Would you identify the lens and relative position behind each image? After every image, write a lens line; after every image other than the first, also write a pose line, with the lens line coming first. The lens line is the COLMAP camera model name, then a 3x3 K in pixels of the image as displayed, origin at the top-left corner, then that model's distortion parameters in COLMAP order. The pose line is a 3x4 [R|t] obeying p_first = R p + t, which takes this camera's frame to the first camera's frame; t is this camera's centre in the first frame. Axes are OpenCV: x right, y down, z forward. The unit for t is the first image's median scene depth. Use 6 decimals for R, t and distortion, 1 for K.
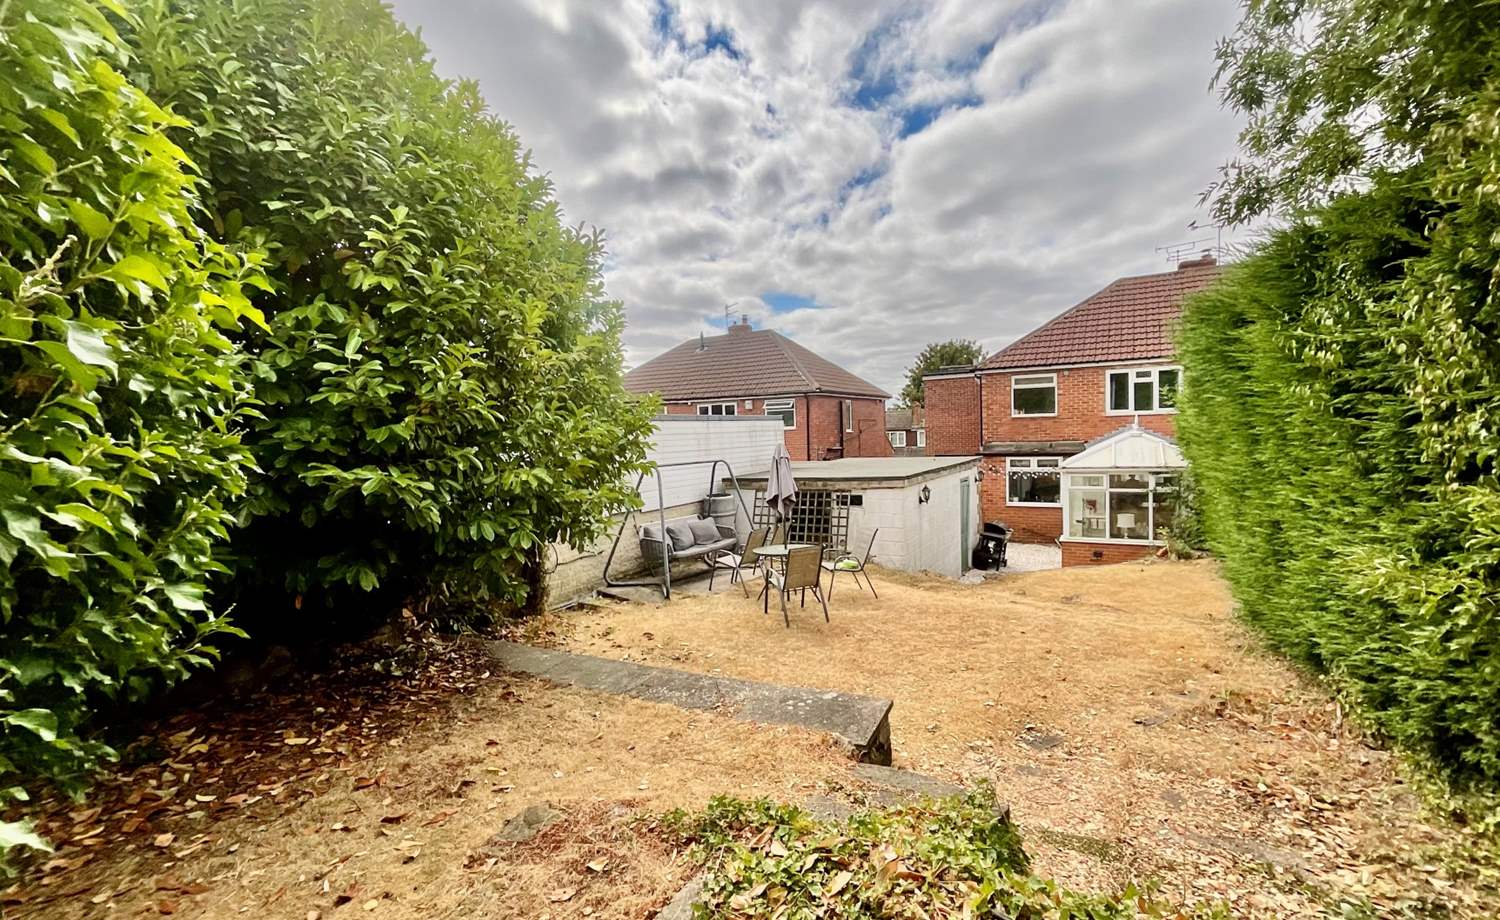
lens RADIAL K [[610.4, 0, 747.0], [0, 610.4, 463.6], [0, 0, 1]] dist [-0.000952, 0.000116]
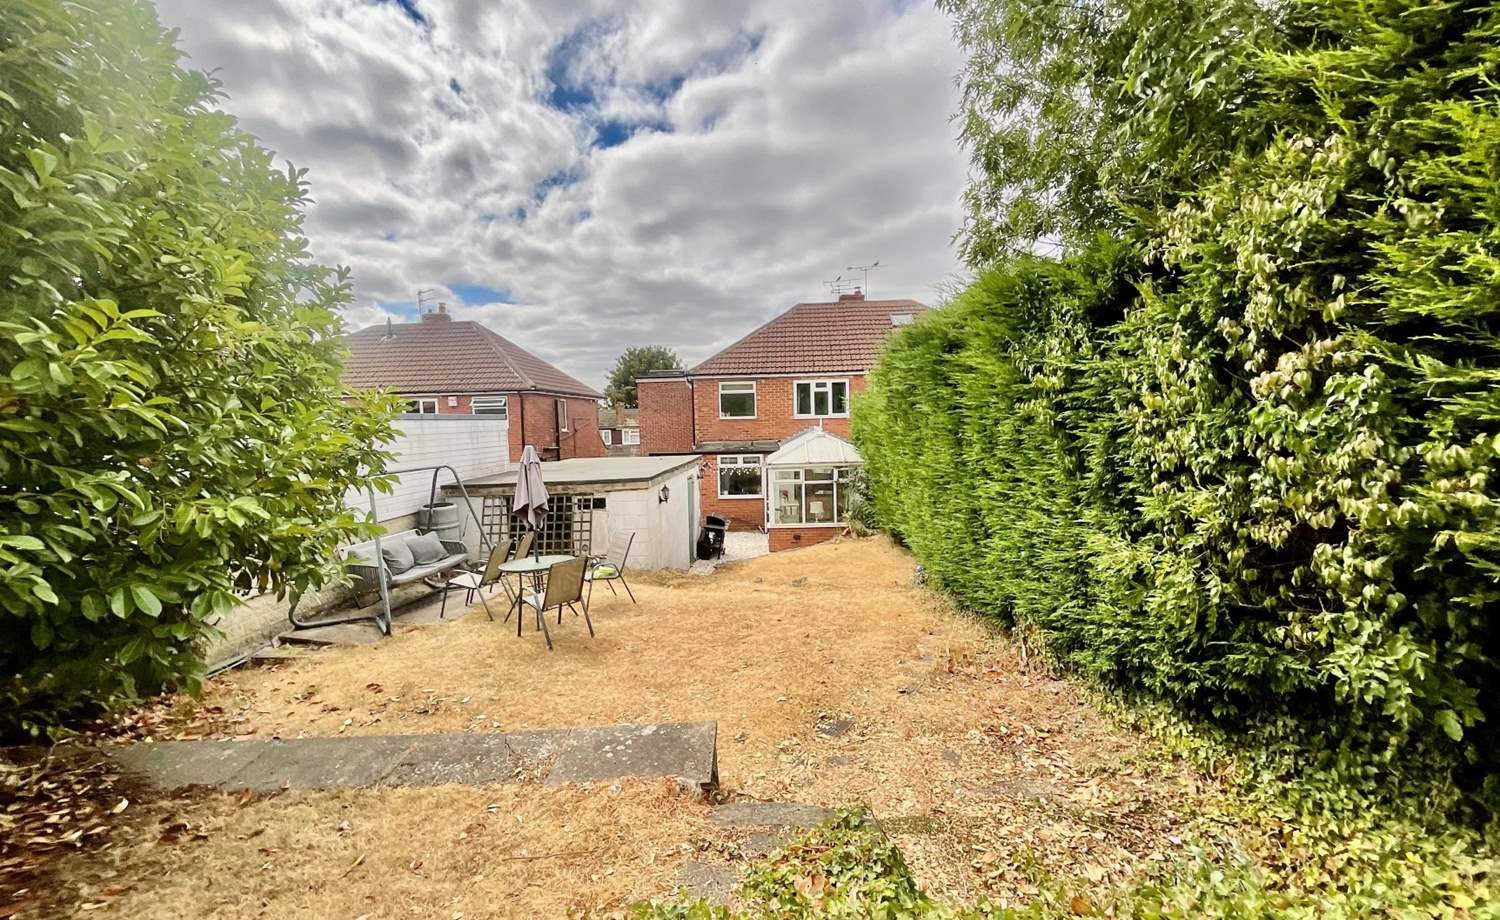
lens RADIAL K [[588.3, 0, 734.0], [0, 588.3, 464.1], [0, 0, 1]] dist [-0.000597, -0.000364]
pose [[0.894245, -0.022681, 0.447002, -0.068984], [0.020305, 0.999743, 0.010107, -0.011445], [-0.447117, 0.000039, 0.894476, 0.082419]]
